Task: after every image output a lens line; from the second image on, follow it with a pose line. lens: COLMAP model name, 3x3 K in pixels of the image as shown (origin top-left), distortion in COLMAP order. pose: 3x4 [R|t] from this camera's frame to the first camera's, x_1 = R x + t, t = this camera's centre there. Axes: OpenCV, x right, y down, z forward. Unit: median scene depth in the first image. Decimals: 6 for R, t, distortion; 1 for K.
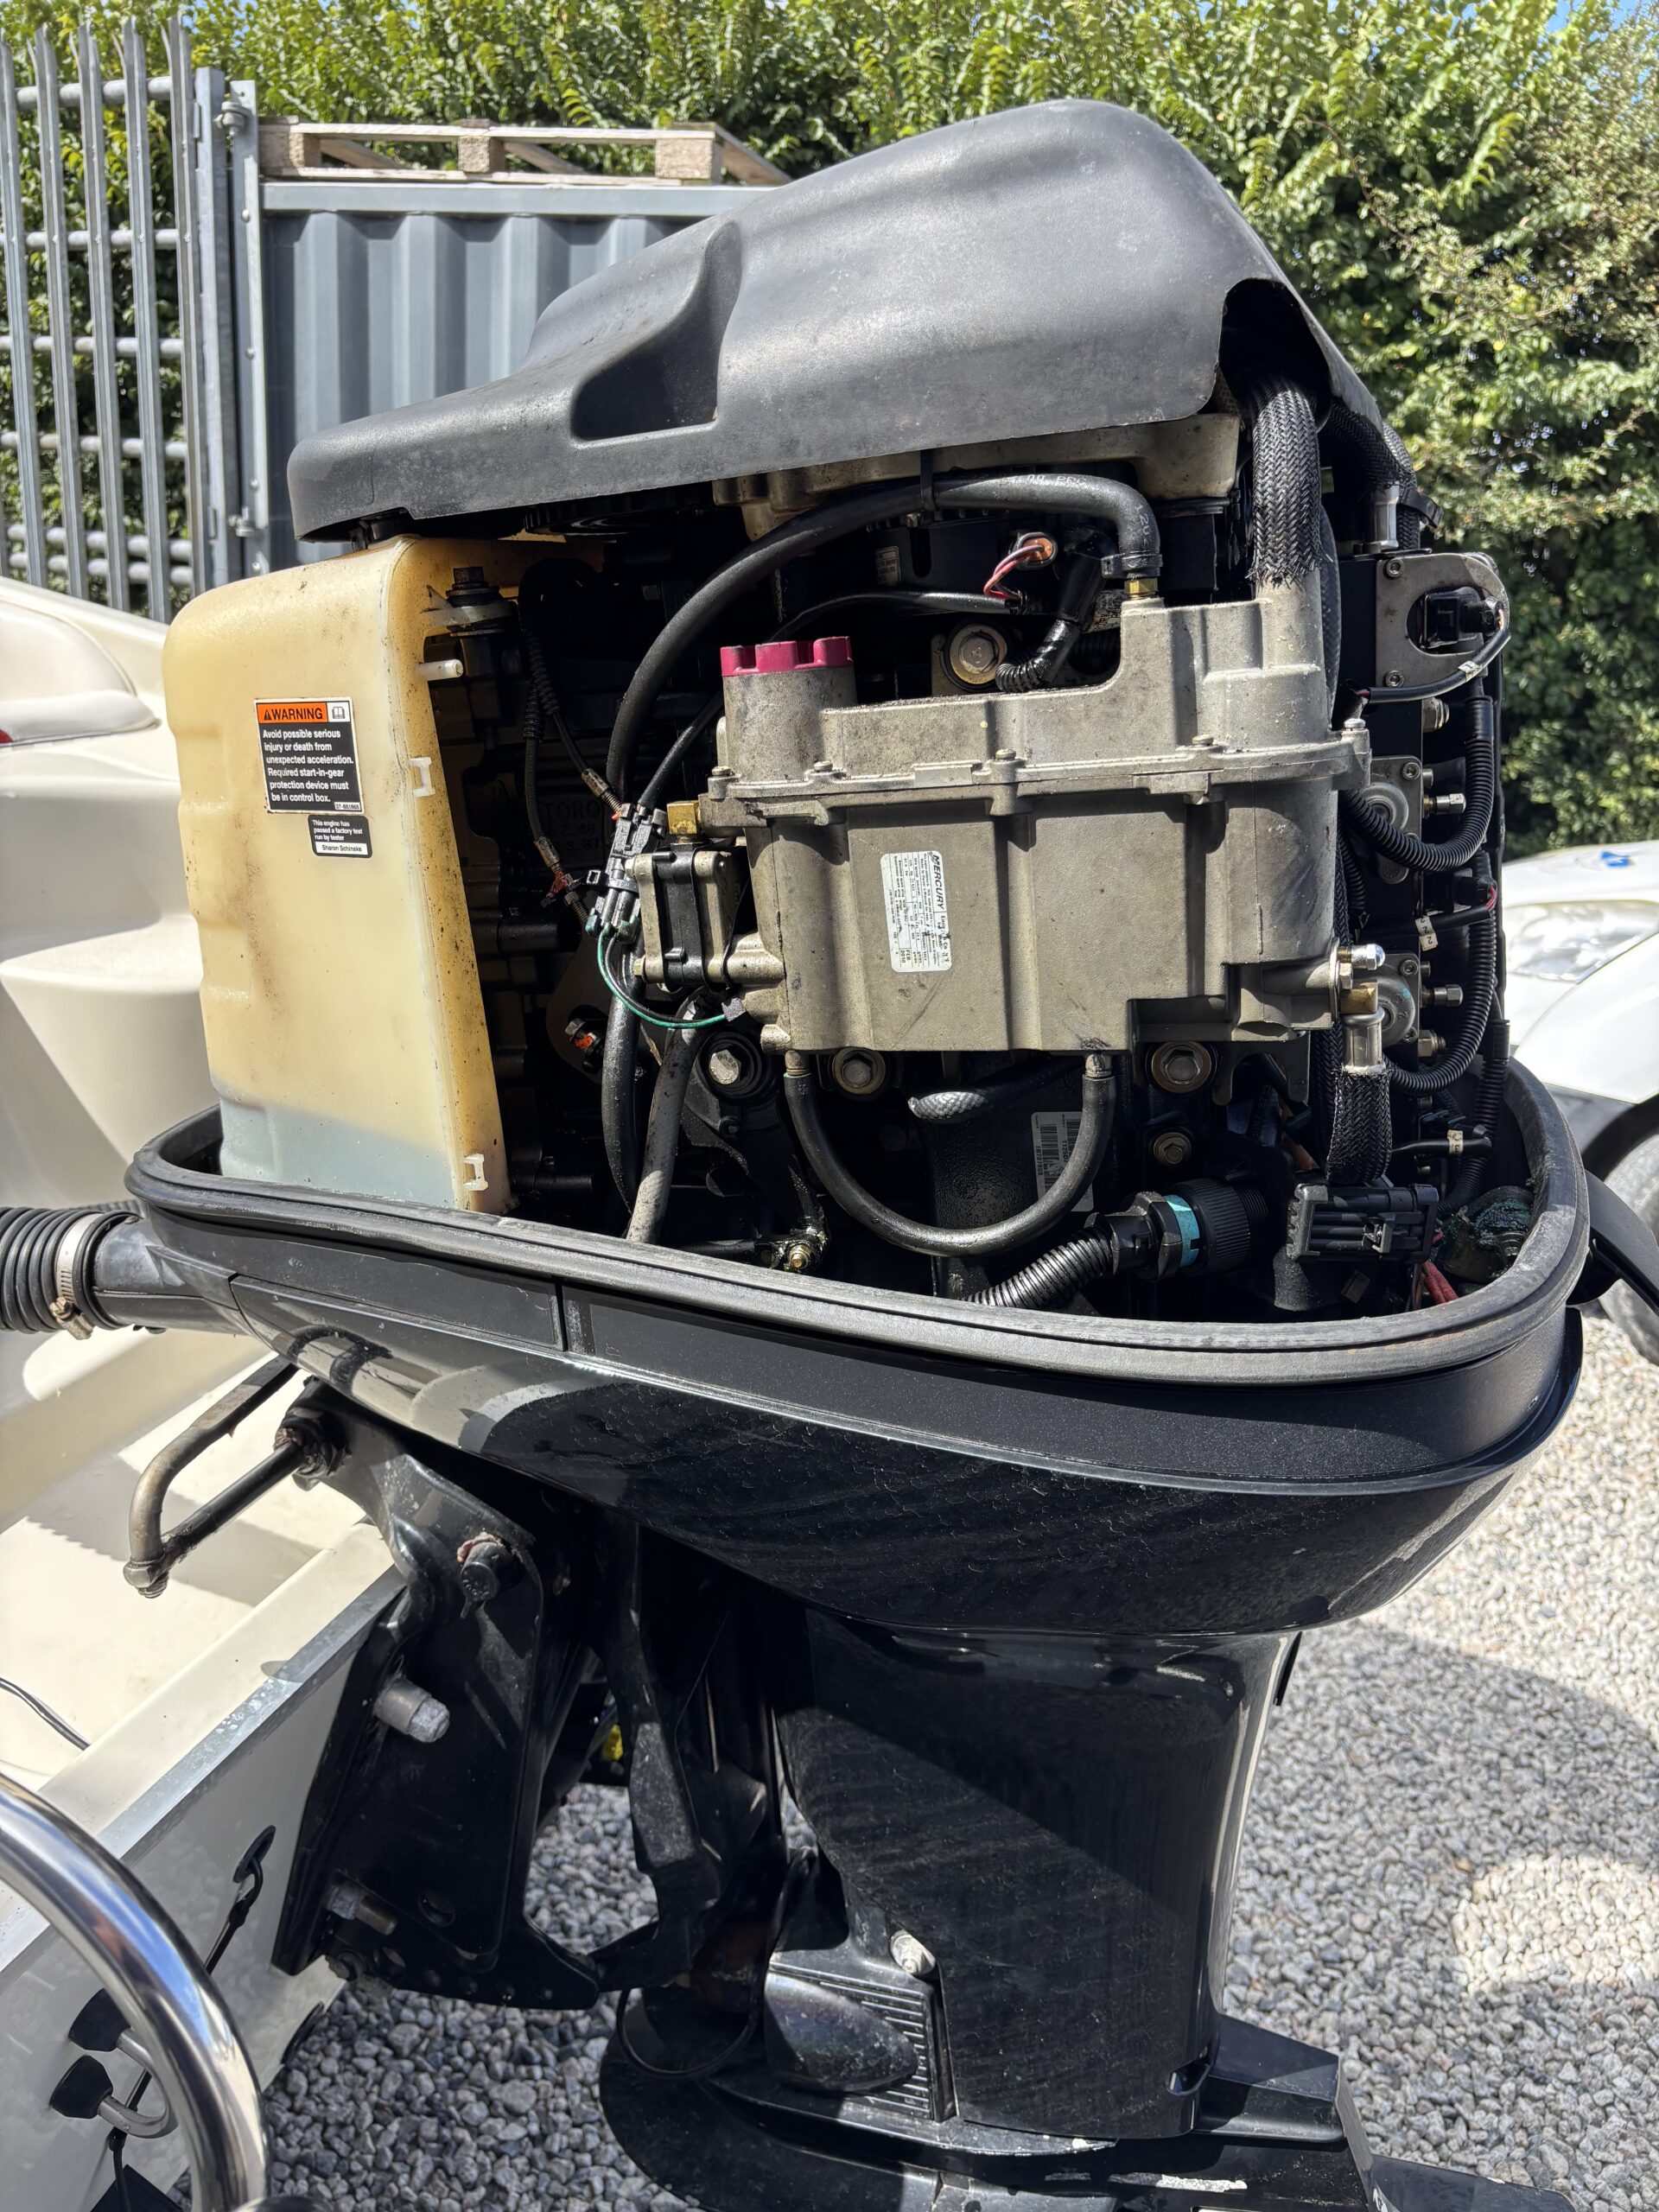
lens RADIAL K [[1682.8, 0, 827.7], [0, 1682.8, 1114.7], [0, 0, 1]] dist [0.060083, -0.074707]
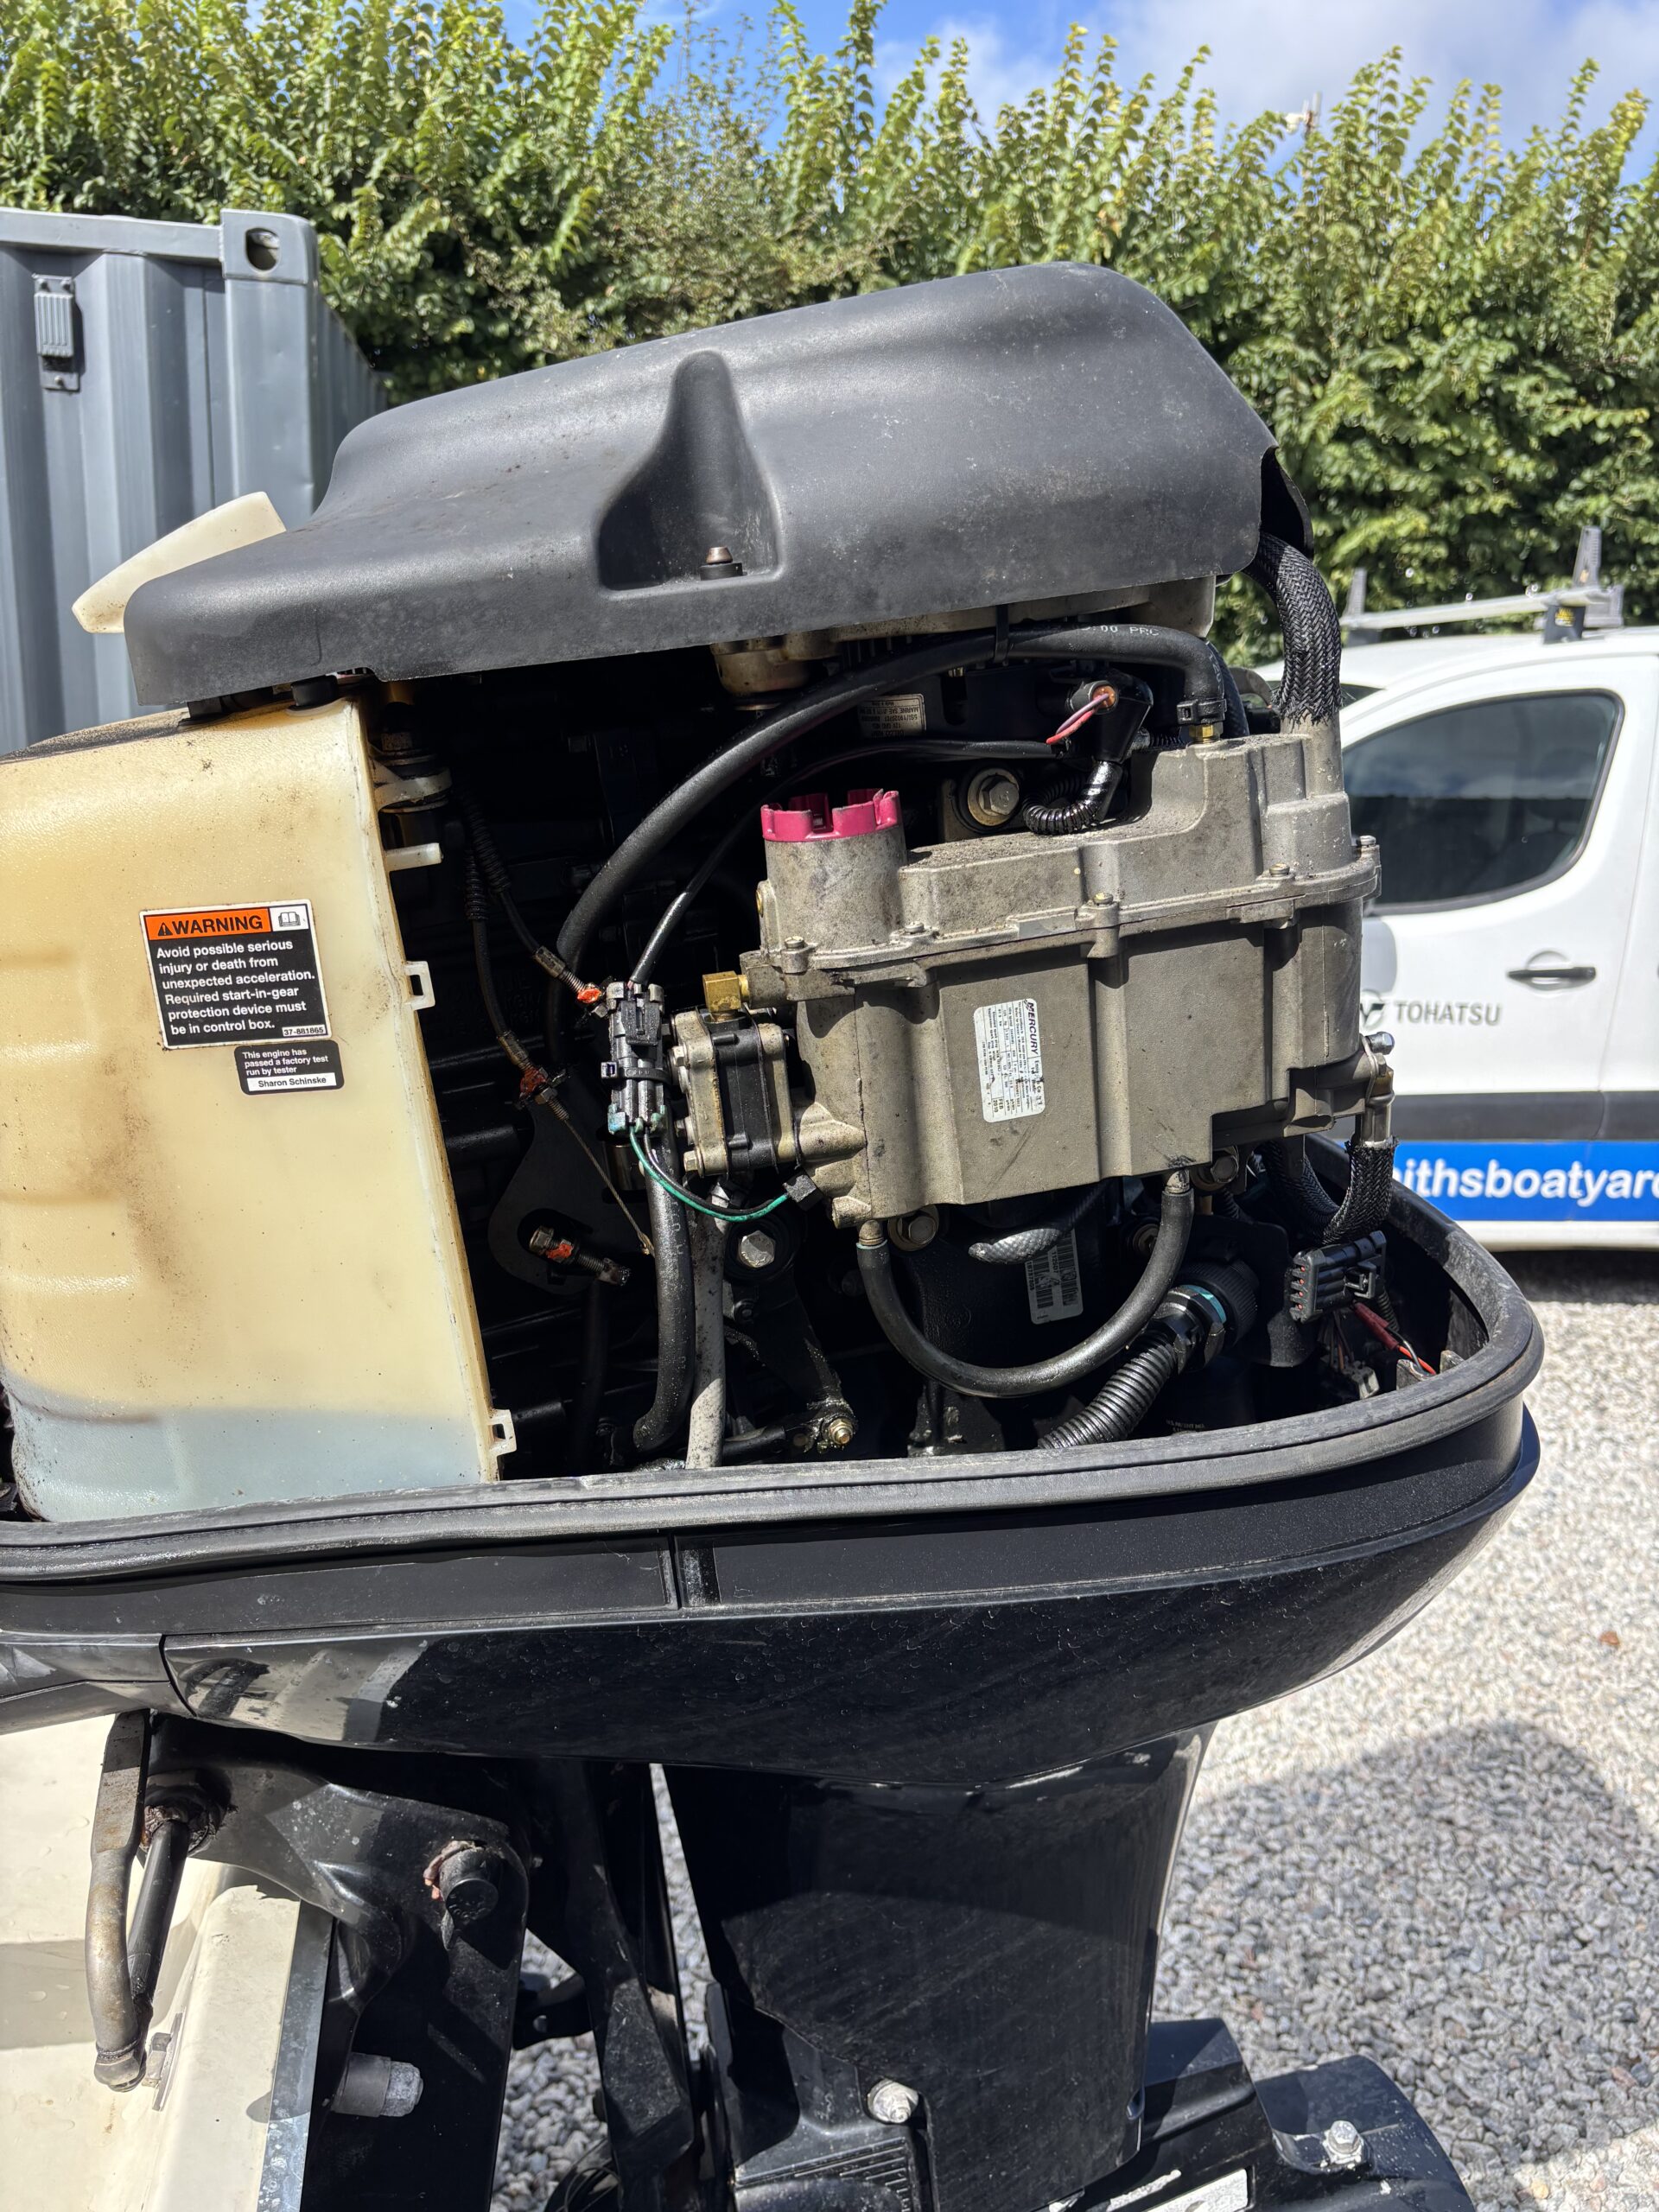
lens RADIAL K [[1682.8, 0, 841.9], [0, 1682.8, 1112.0], [0, 0, 1]] dist [0.060083, -0.074707]
pose [[0.860240, -0.163739, 0.482884, -0.470410], [0.172793, 0.984614, 0.026044, -0.123145], [-0.479719, 0.061035, 0.875297, 0.174791]]
